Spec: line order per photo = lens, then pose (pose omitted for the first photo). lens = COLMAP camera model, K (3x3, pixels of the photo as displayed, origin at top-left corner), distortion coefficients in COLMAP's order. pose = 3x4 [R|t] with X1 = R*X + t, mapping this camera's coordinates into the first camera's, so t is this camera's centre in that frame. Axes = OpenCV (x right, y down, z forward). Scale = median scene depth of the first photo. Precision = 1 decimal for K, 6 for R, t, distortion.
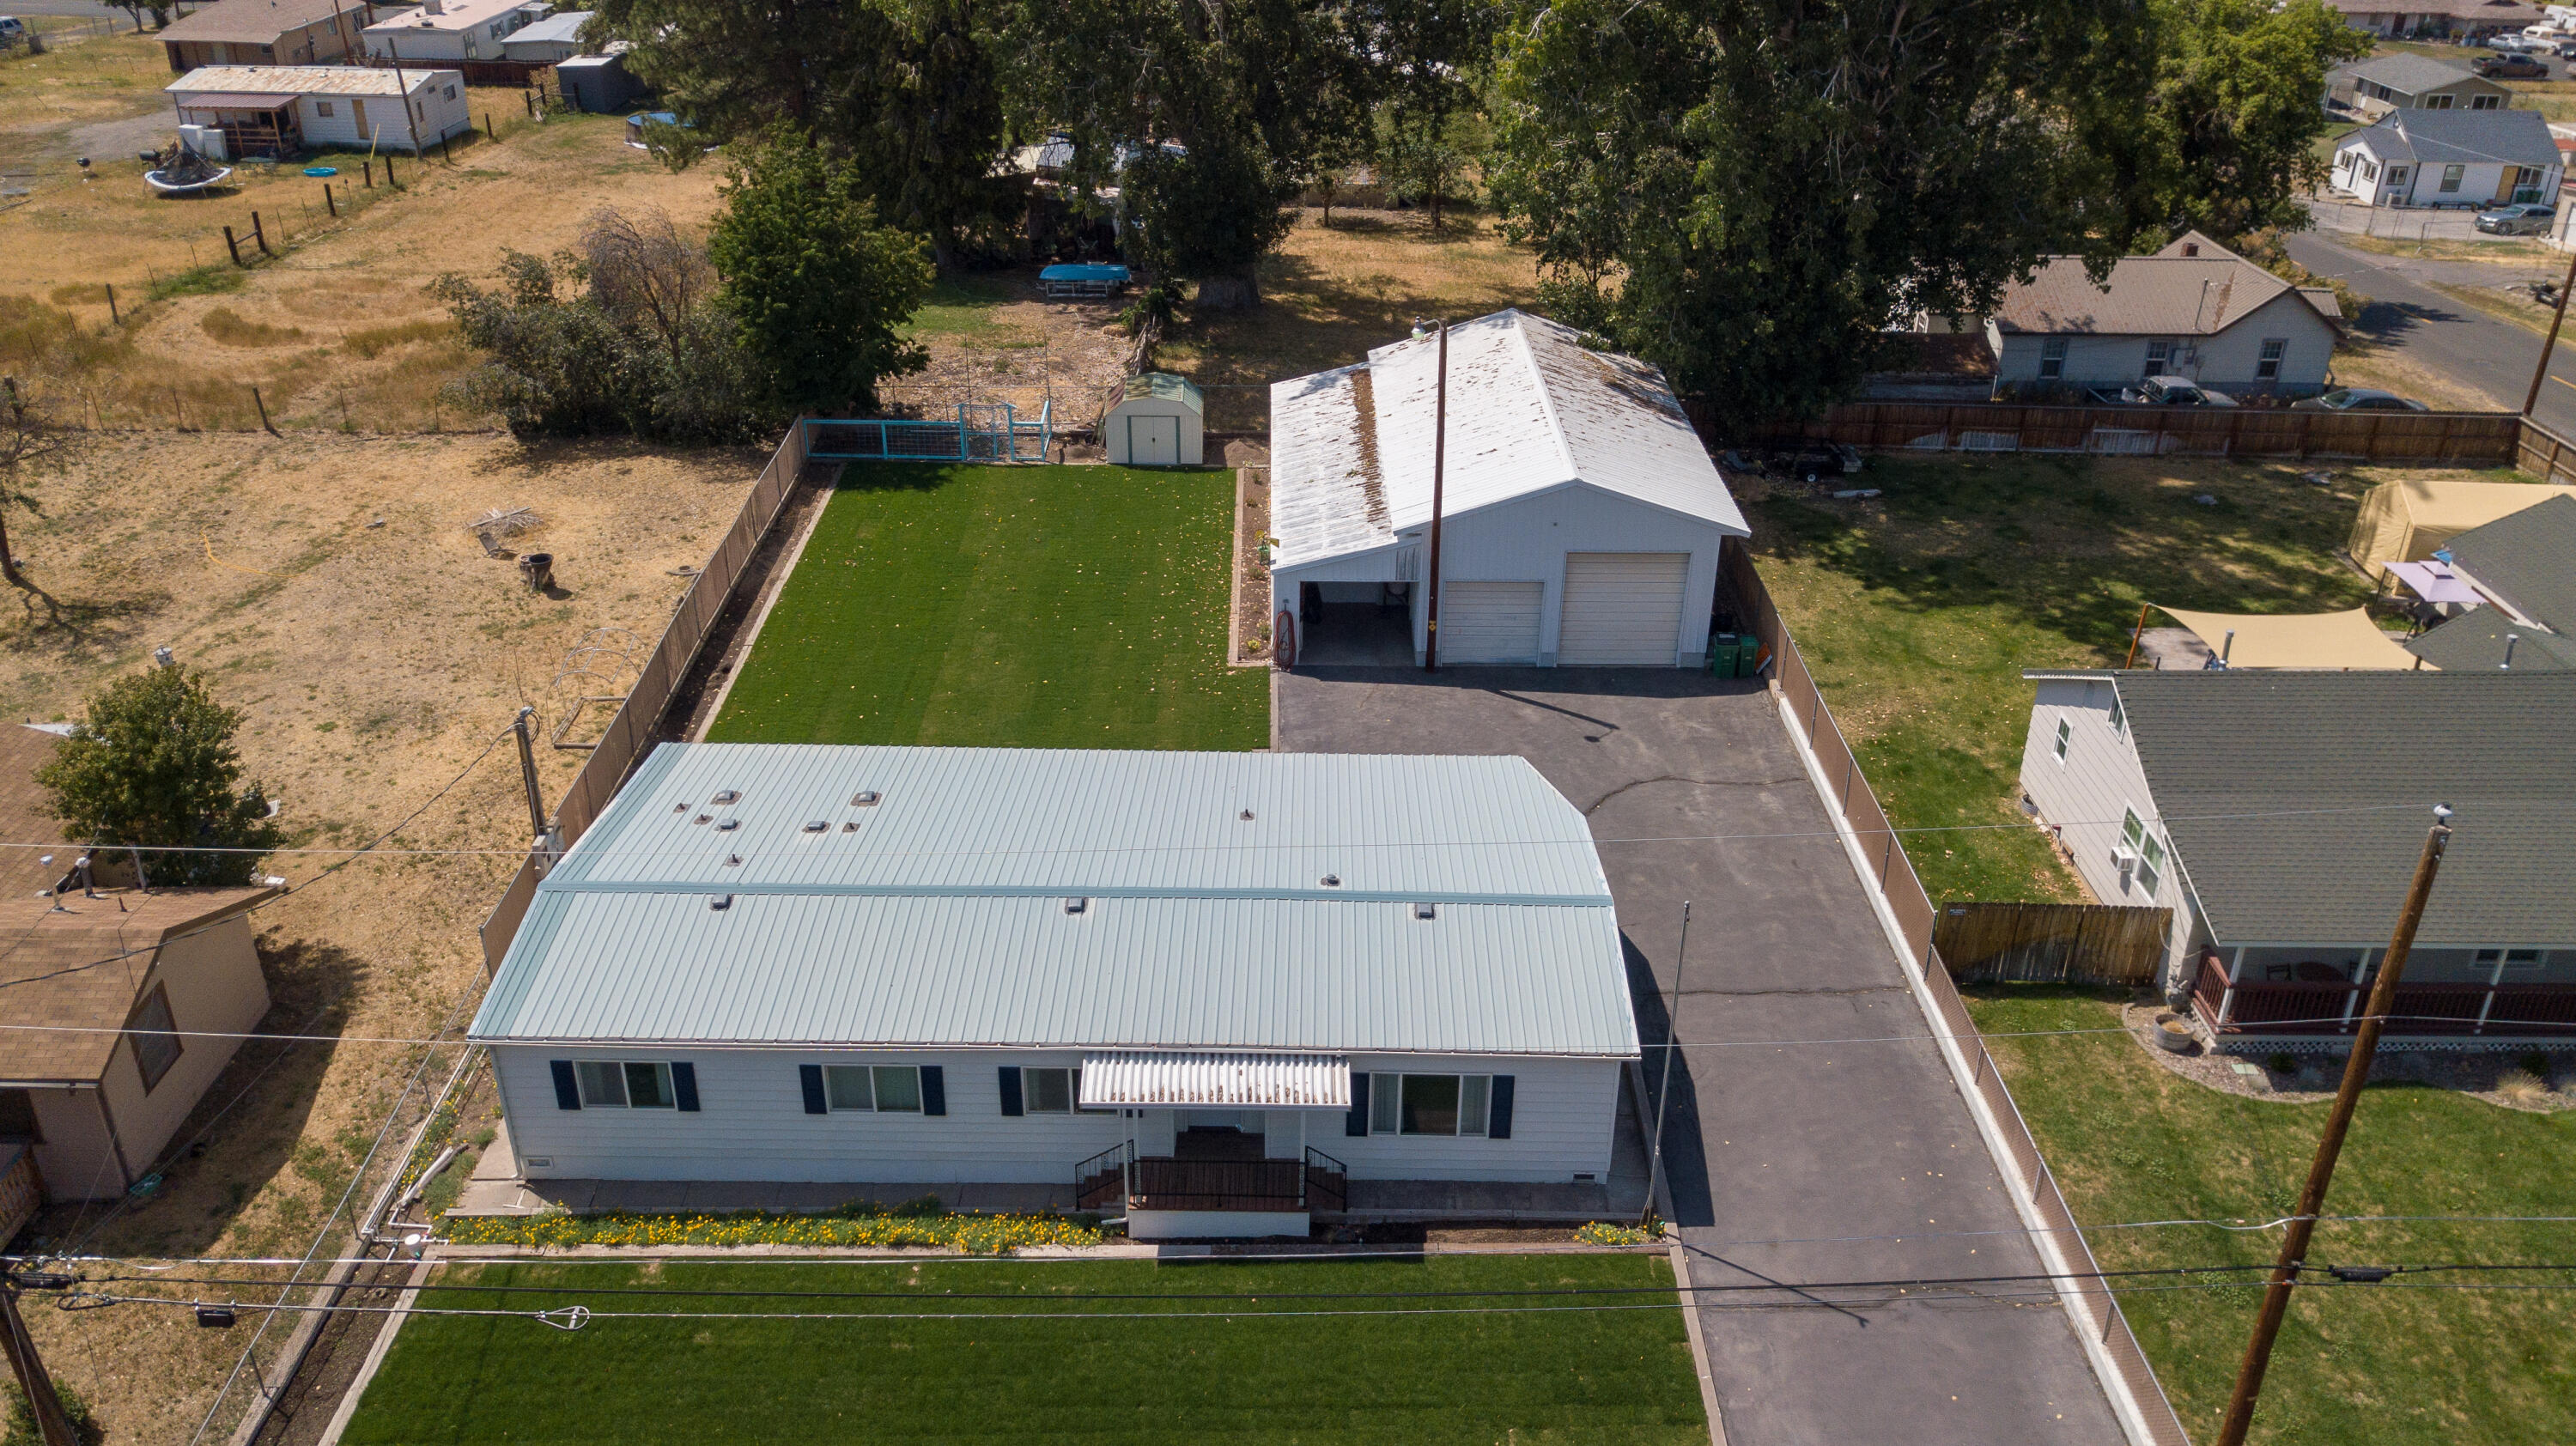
lens RADIAL K [[1943.7, 0, 1298.6], [0, 1943.7, 721.5], [0, 0, 1]] dist [0.048994, -0.070596]
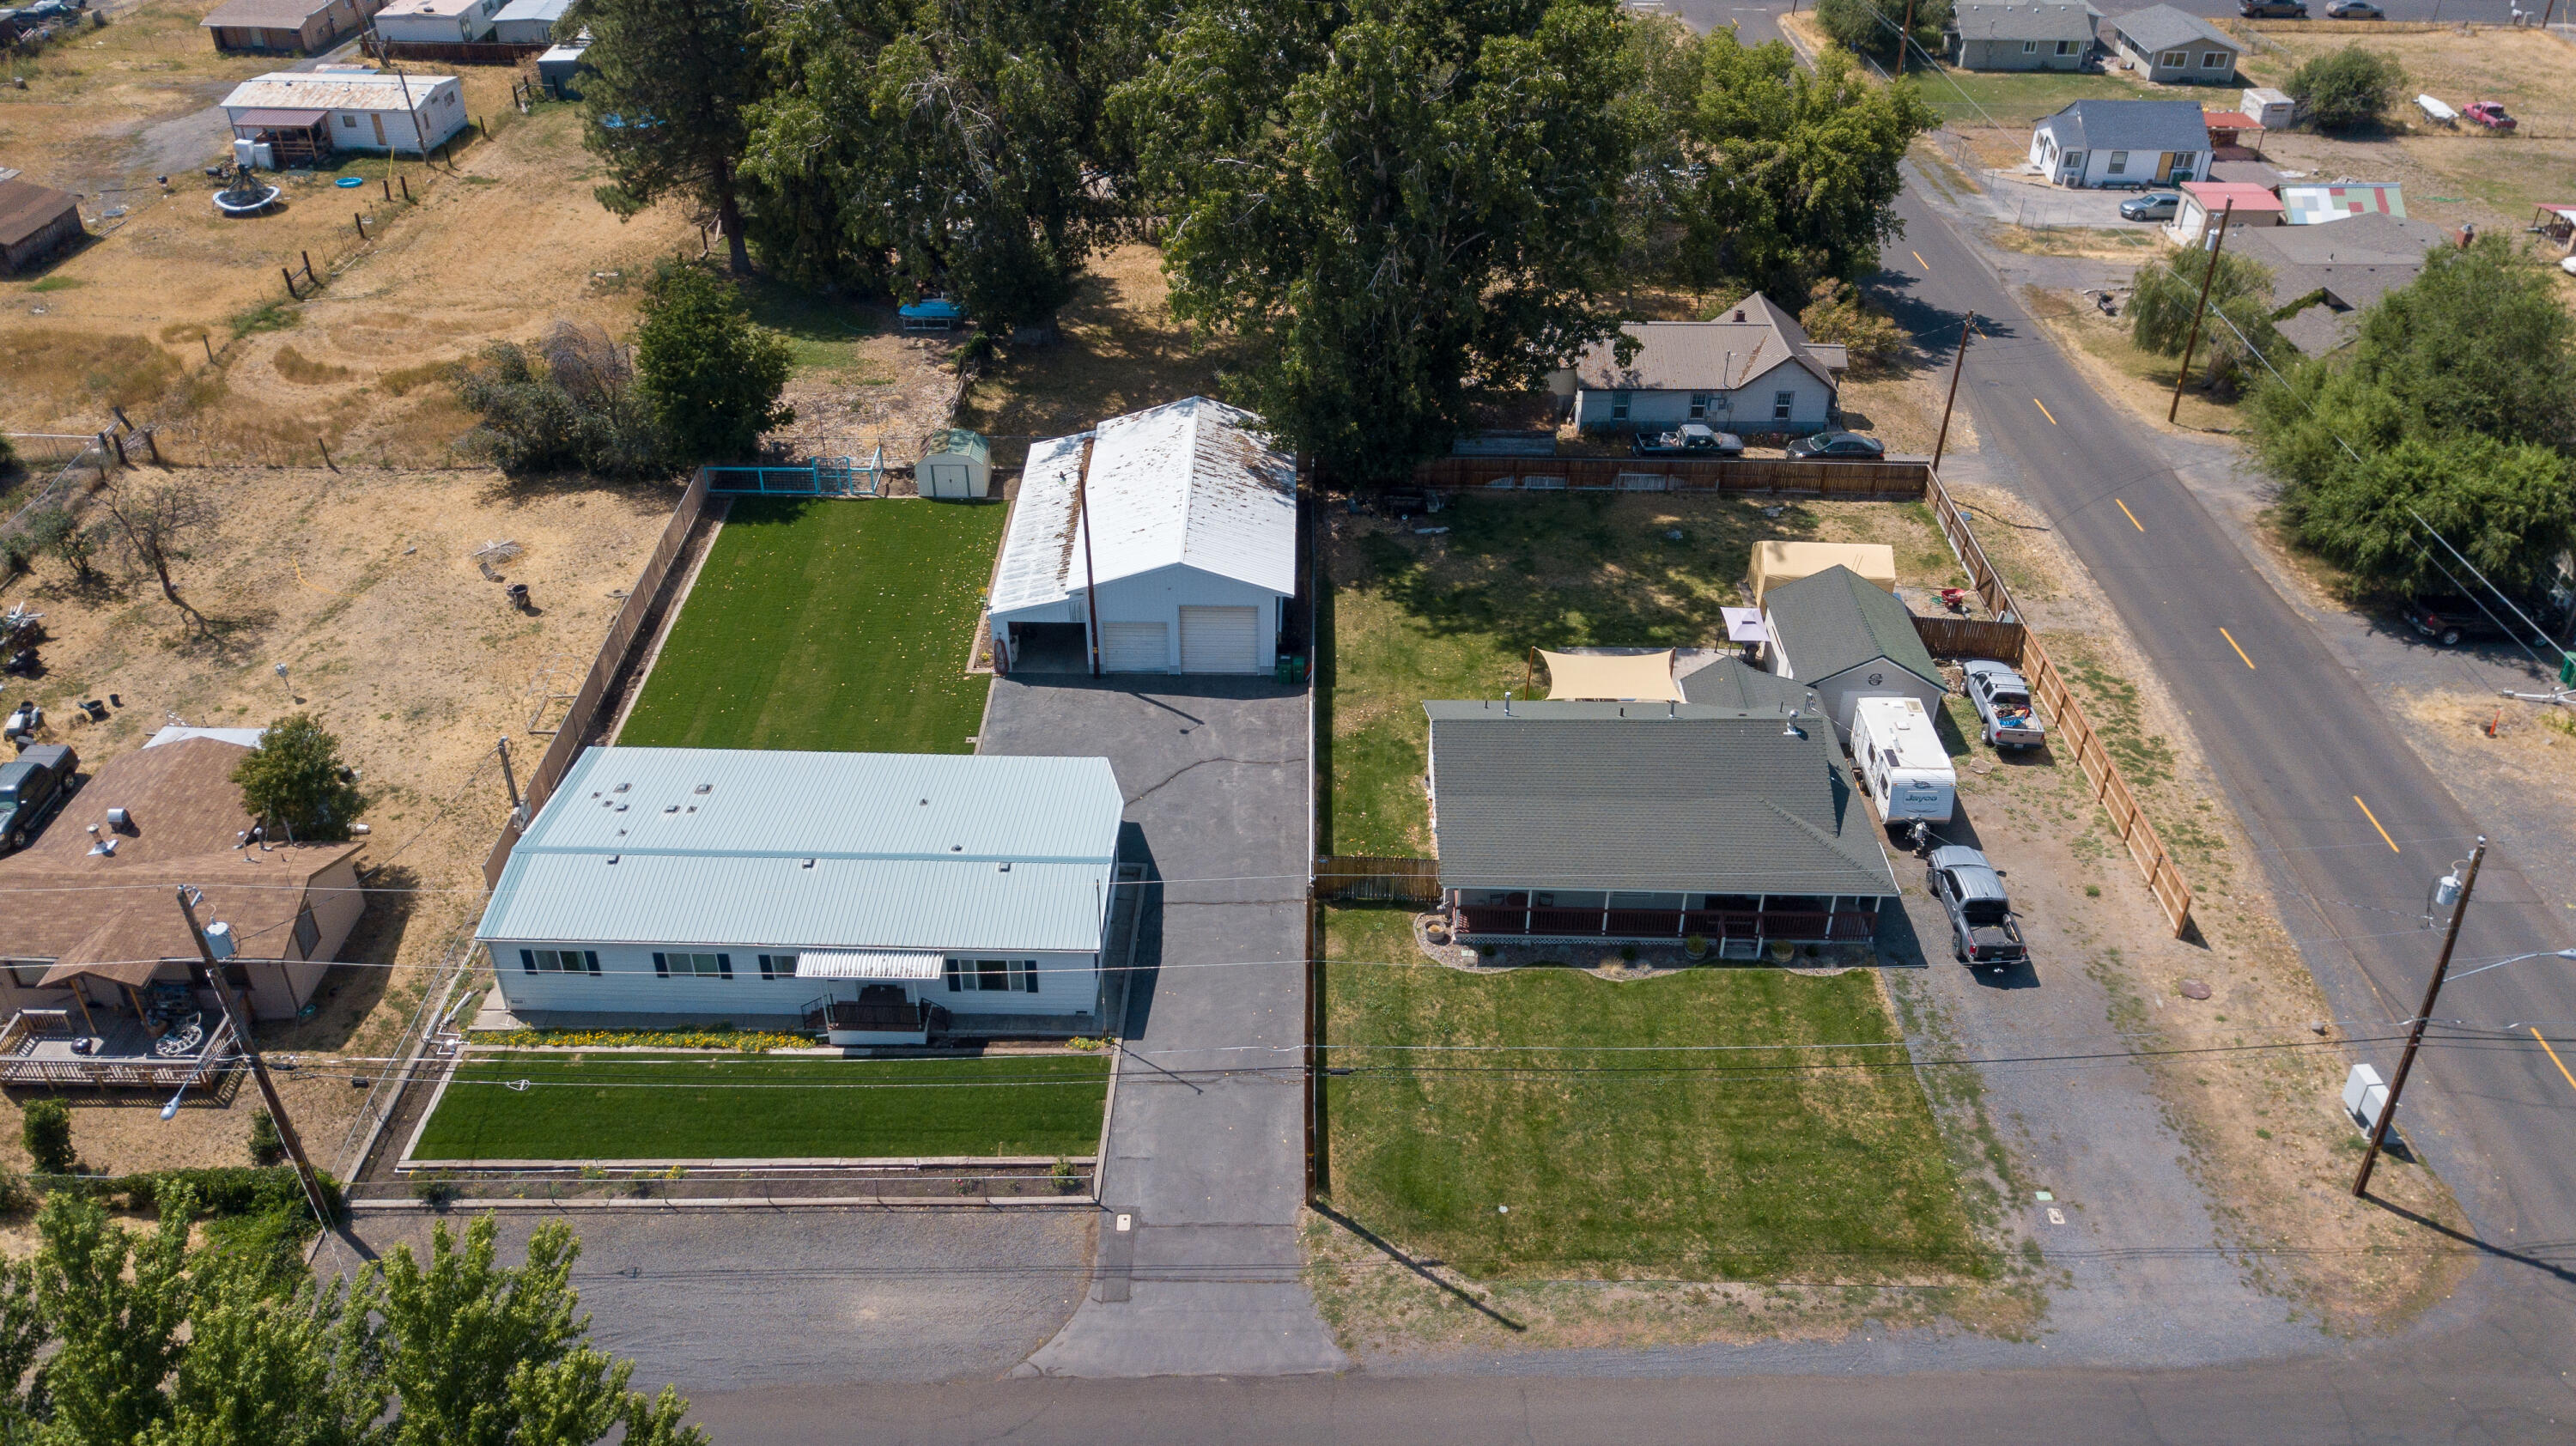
lens RADIAL K [[1950.5, 0, 1290.9], [0, 1950.5, 697.3], [0, 0, 1]] dist [0.045889, -0.072605]
pose [[0.999826, 0.005200, -0.017923, 0.249688], [-0.003363, 0.994876, 0.101048, -0.166661], [0.018357, -0.100970, 0.994720, -0.534436]]
